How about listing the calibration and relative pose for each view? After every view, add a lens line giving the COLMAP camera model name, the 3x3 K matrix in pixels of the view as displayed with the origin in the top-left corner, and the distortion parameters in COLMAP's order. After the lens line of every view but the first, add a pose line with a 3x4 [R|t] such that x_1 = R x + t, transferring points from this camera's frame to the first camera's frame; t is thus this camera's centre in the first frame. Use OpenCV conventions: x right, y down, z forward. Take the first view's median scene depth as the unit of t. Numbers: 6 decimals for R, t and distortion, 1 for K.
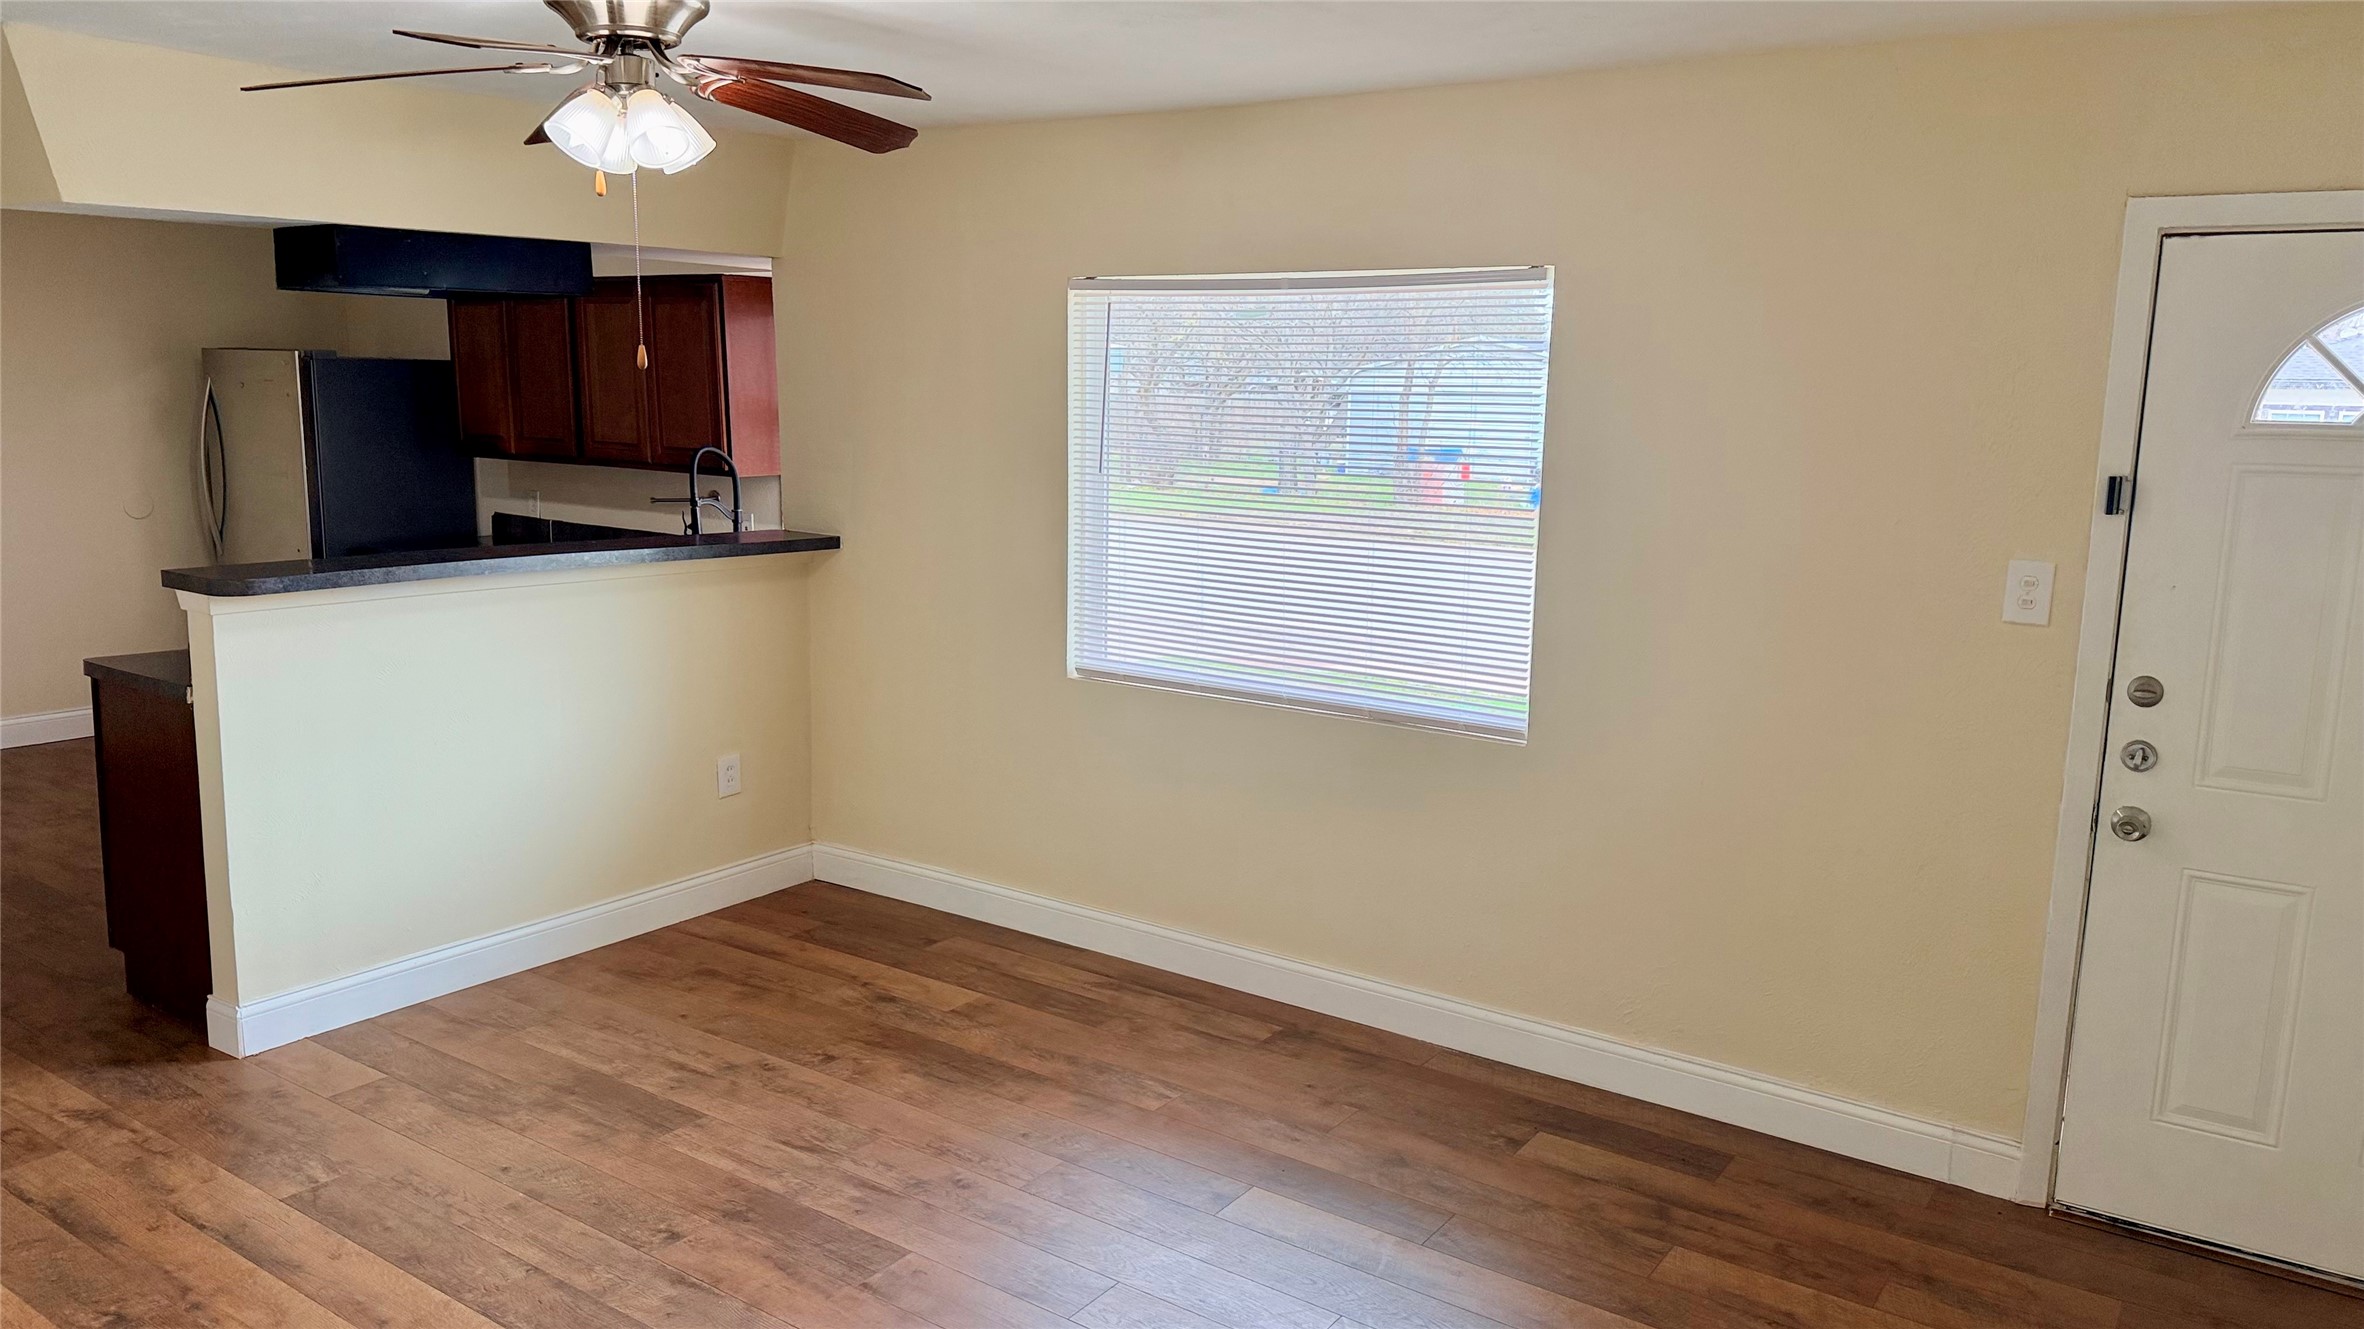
lens RADIAL K [[1670.4, 0, 1164.2], [0, 1670.4, 647.0], [0, 0, 1]] dist [0.074174, -0.085300]
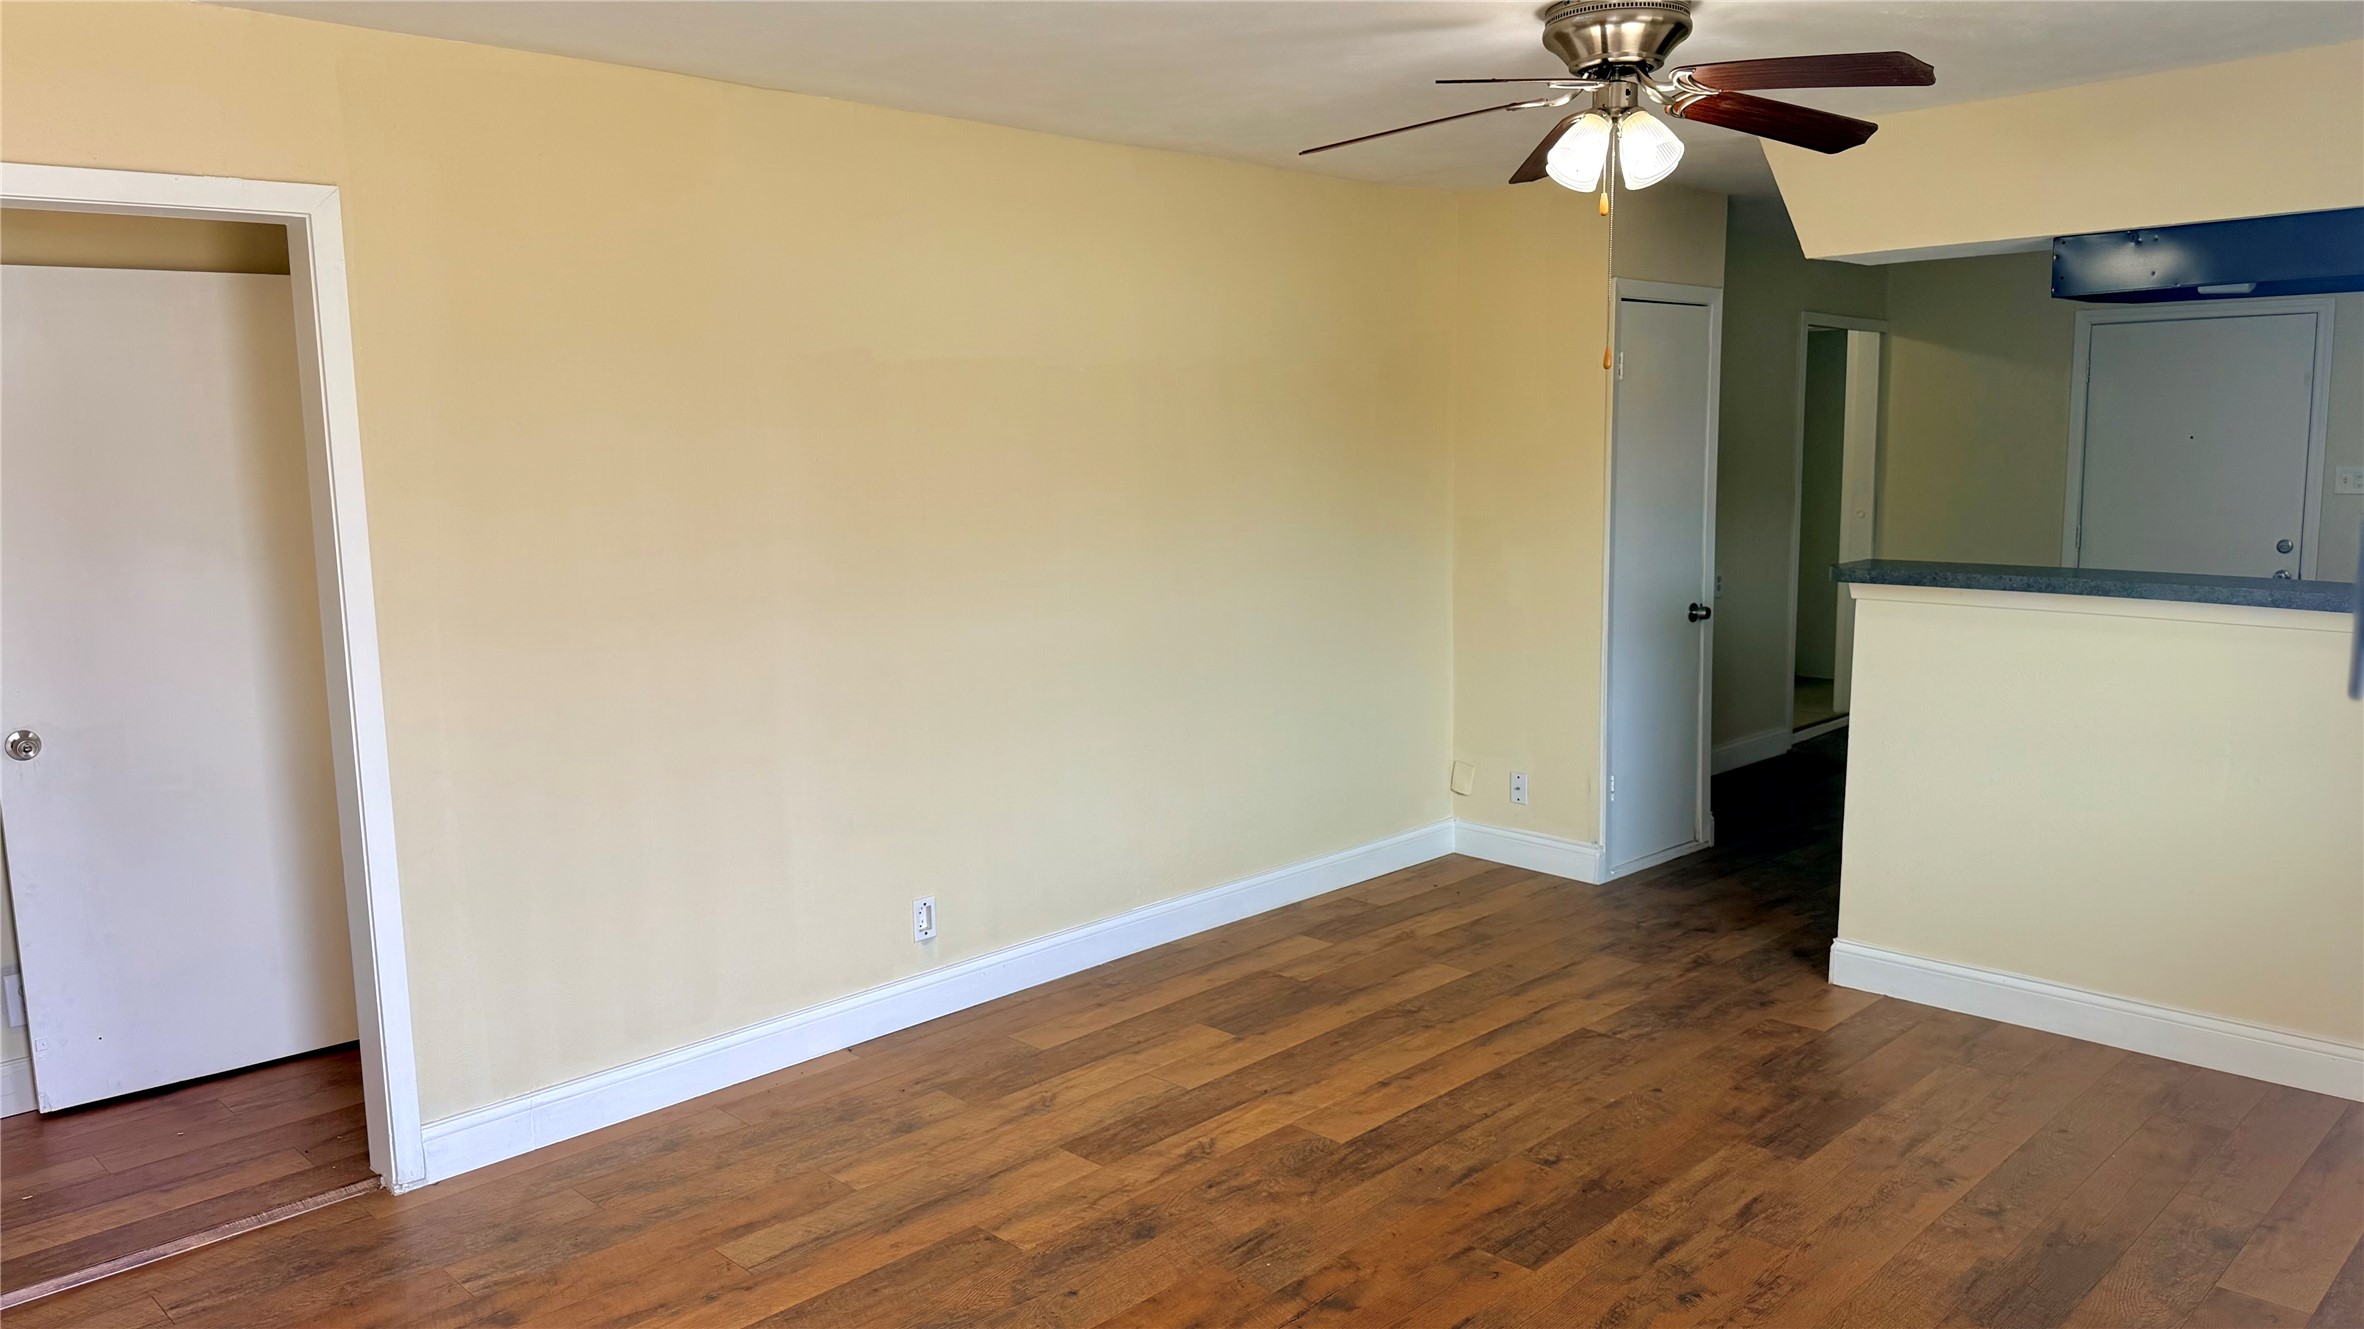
lens RADIAL K [[1670.4, 0, 1187.5], [0, 1670.4, 673.0], [0, 0, 1]] dist [0.074174, -0.085300]
pose [[-0.155035, 0.124969, -0.979973, 0.681392], [-0.151062, 0.977302, 0.148527, -0.071921], [0.976291, 0.171063, -0.132638, 0.778641]]
